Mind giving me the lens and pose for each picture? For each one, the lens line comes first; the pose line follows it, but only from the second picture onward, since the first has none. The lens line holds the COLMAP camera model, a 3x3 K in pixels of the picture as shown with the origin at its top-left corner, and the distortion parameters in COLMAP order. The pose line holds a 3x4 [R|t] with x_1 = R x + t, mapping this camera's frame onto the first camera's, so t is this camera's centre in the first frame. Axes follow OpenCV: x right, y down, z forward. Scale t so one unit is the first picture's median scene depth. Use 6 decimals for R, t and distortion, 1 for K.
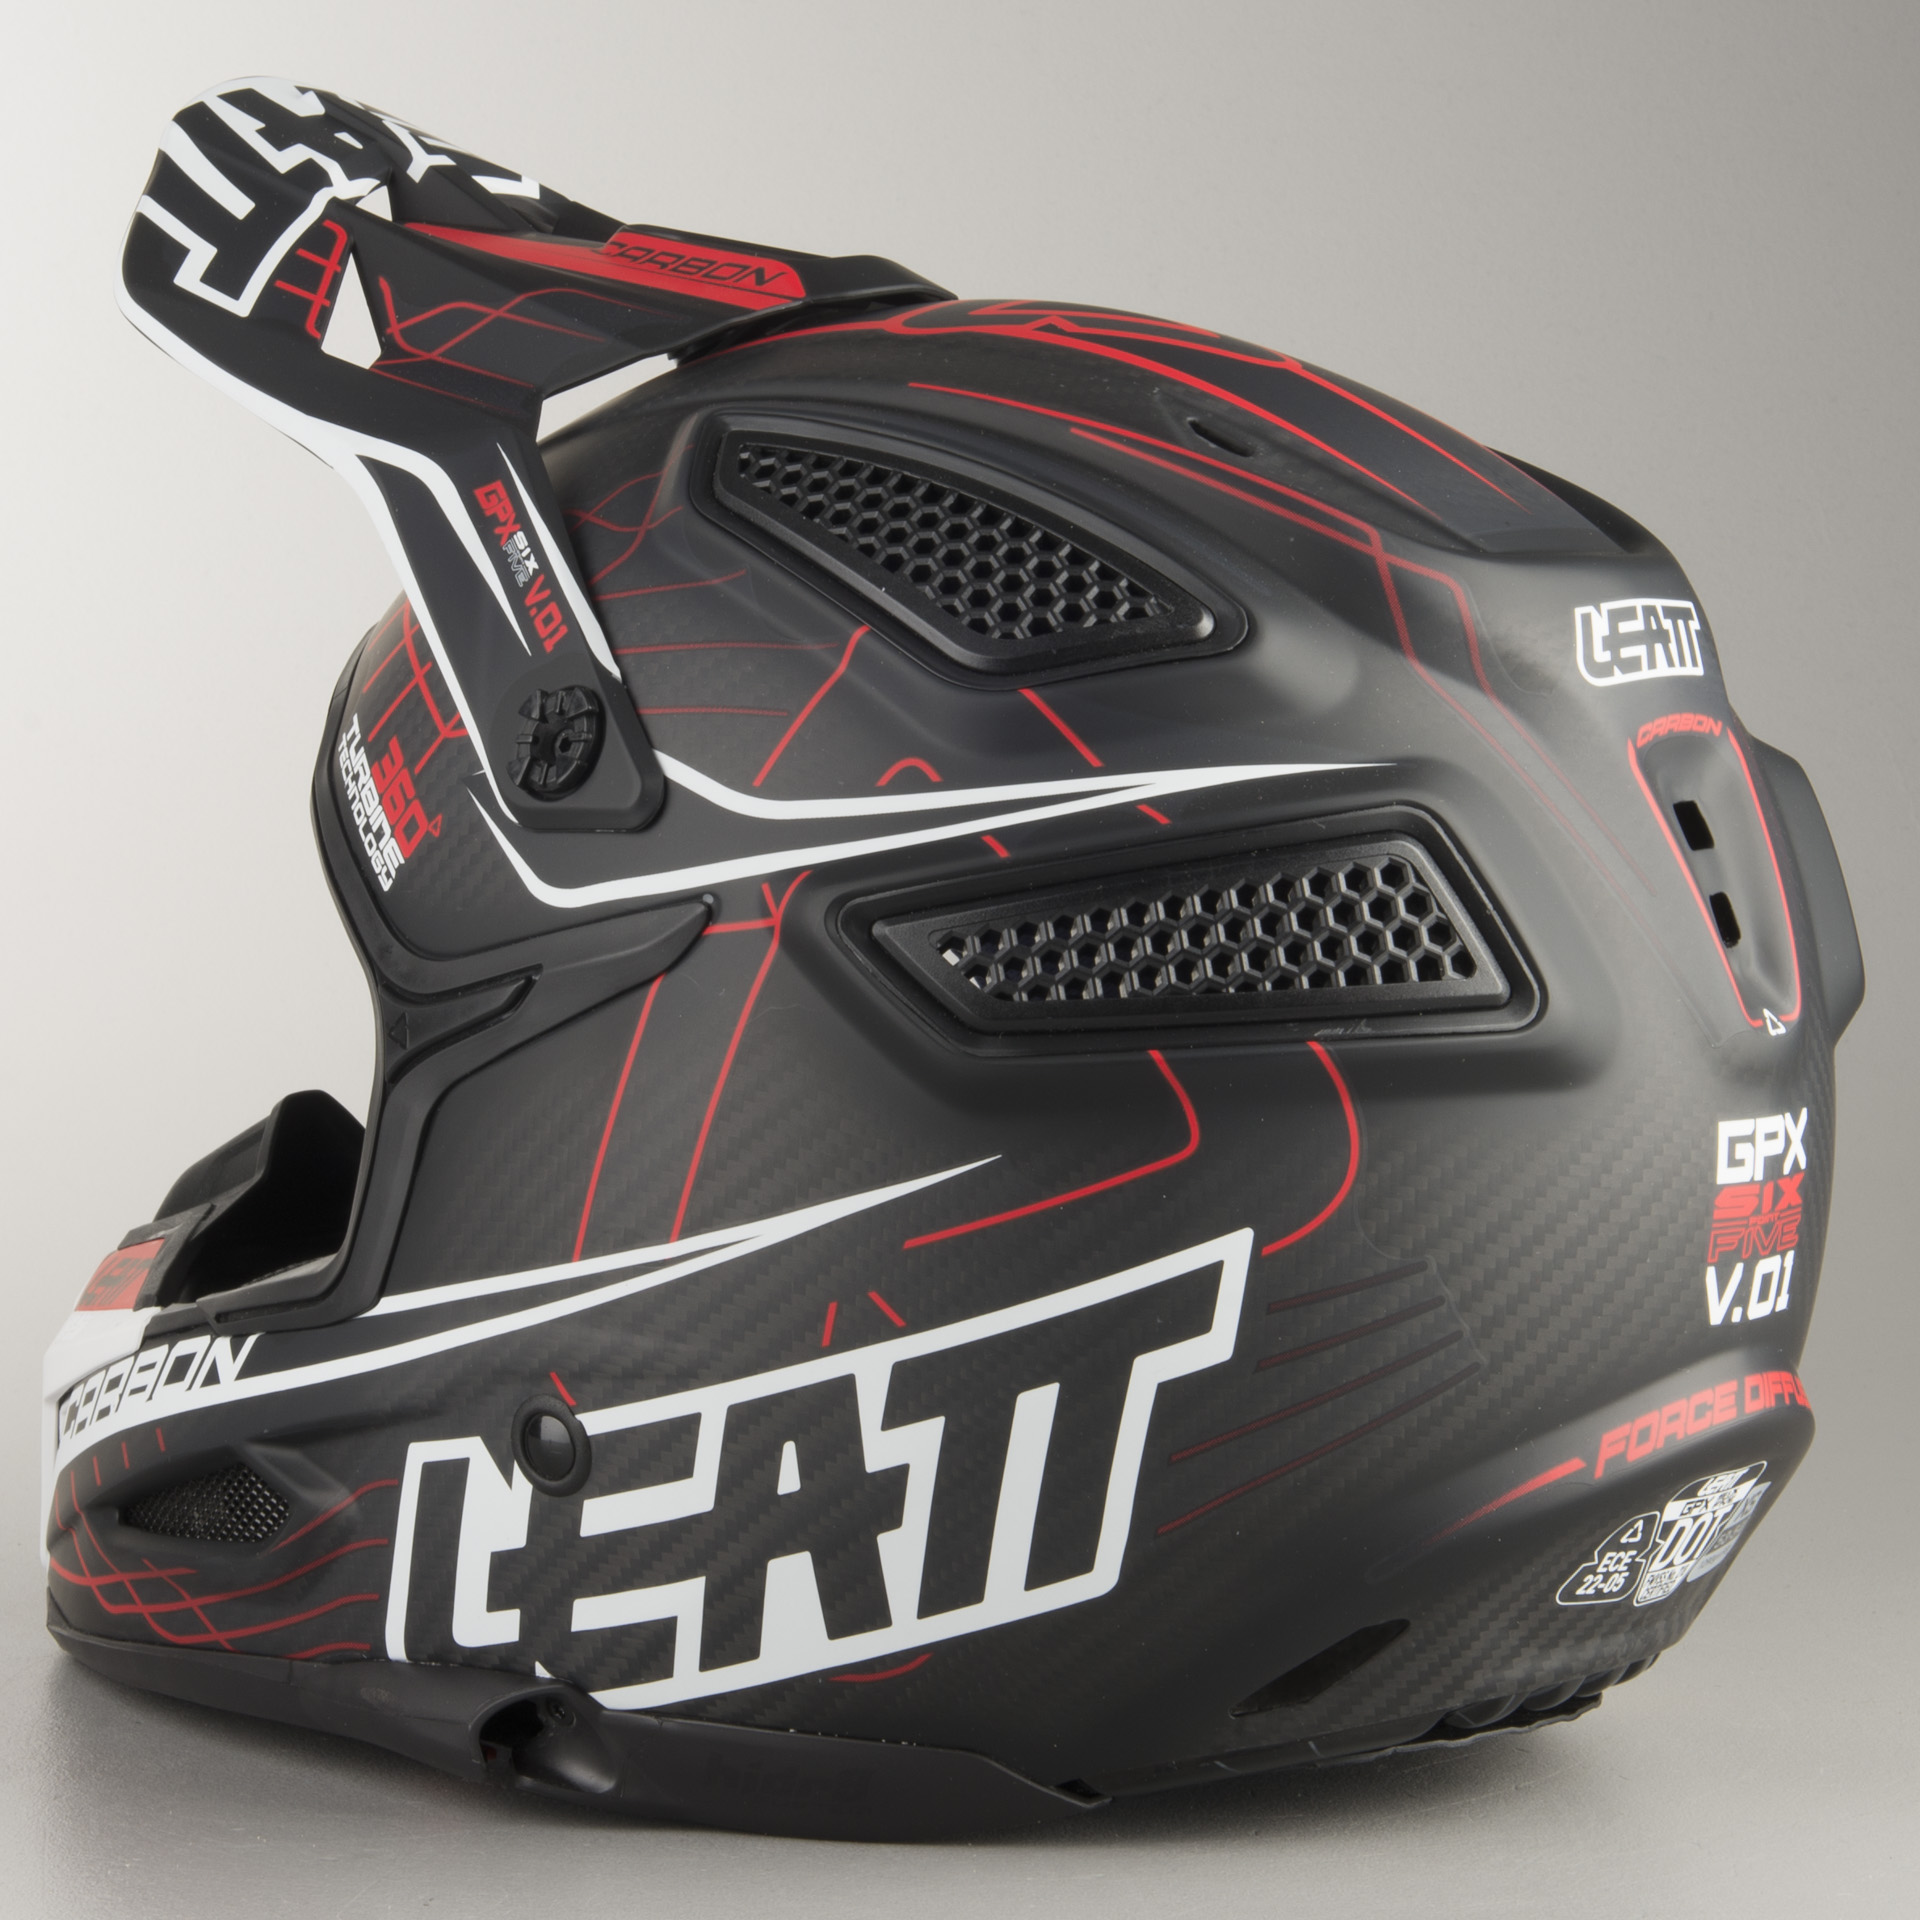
lens RADIAL K [[6187.0, 0, 816.4], [0, 6187.0, 781.2], [0, 0, 1]] dist [0.134642, 1.357645]
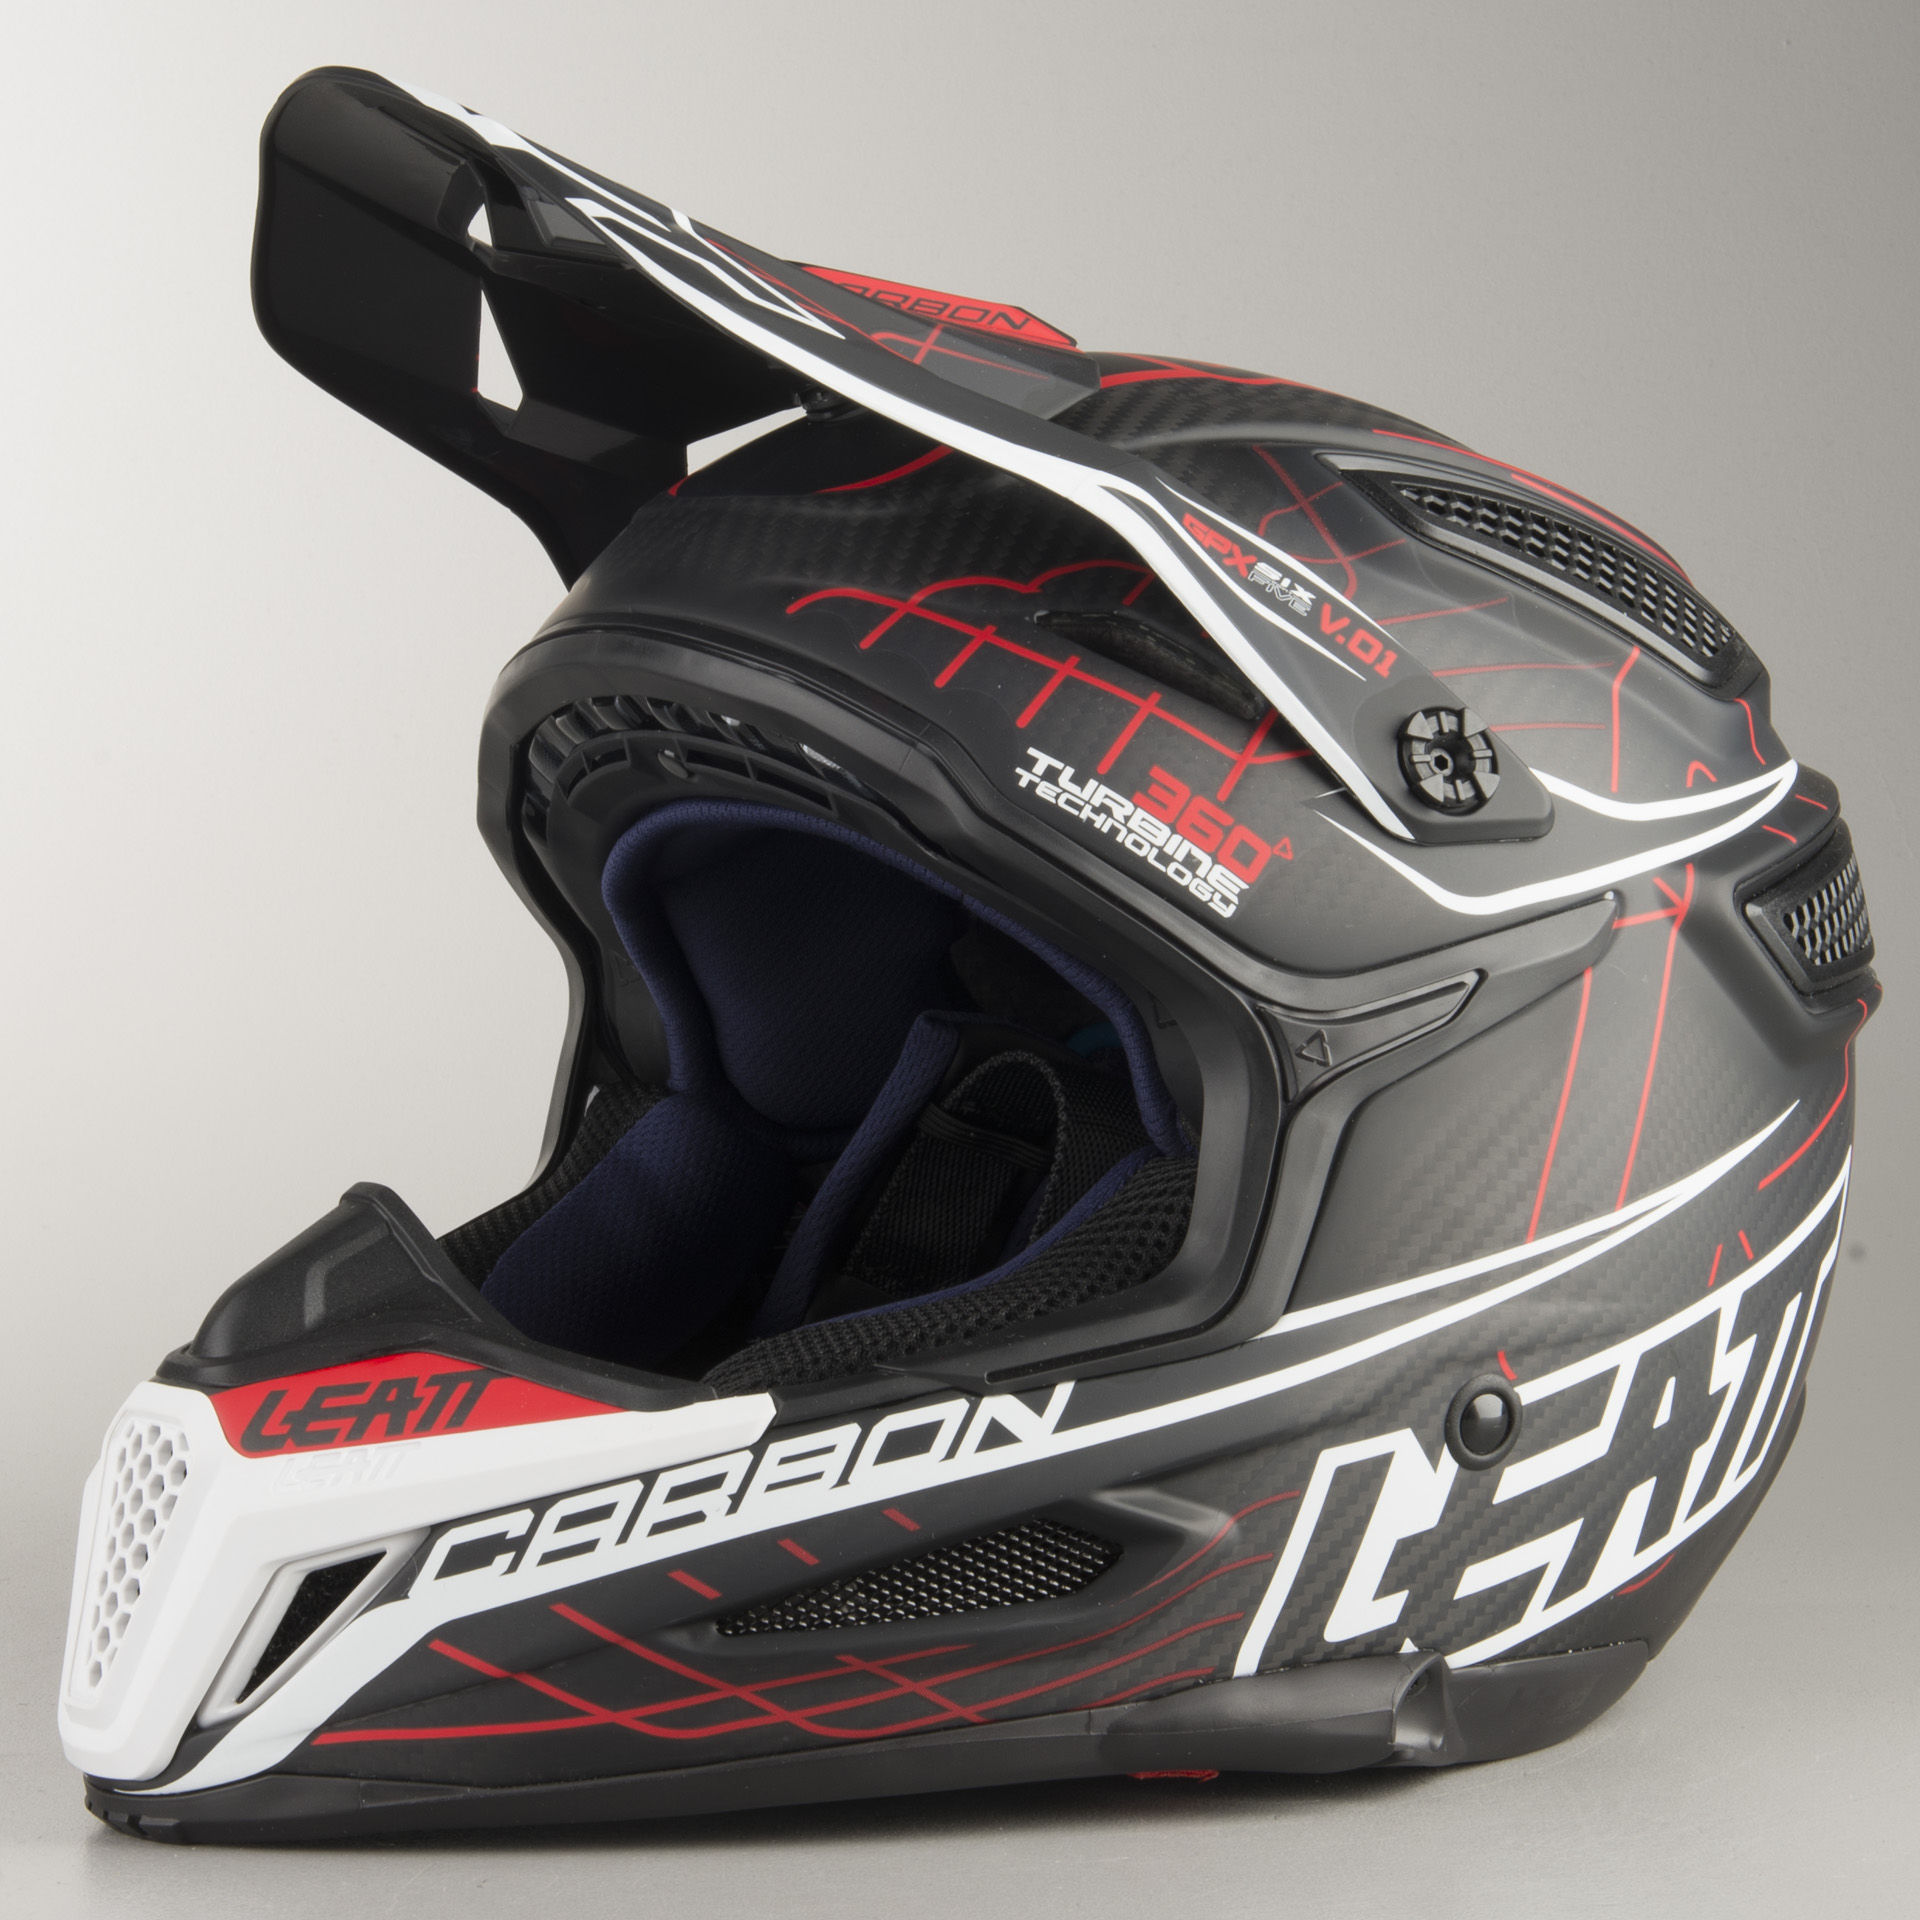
lens RADIAL K [[6187.0, 0, 816.4], [0, 6187.0, 781.2], [0, 0, 1]] dist [0.134642, 1.357645]
pose [[0.337979, -0.026940, 0.940768, -1.082227], [0.041136, 0.999058, 0.013831, -0.022010], [-0.940254, 0.034025, 0.338769, 0.745784]]
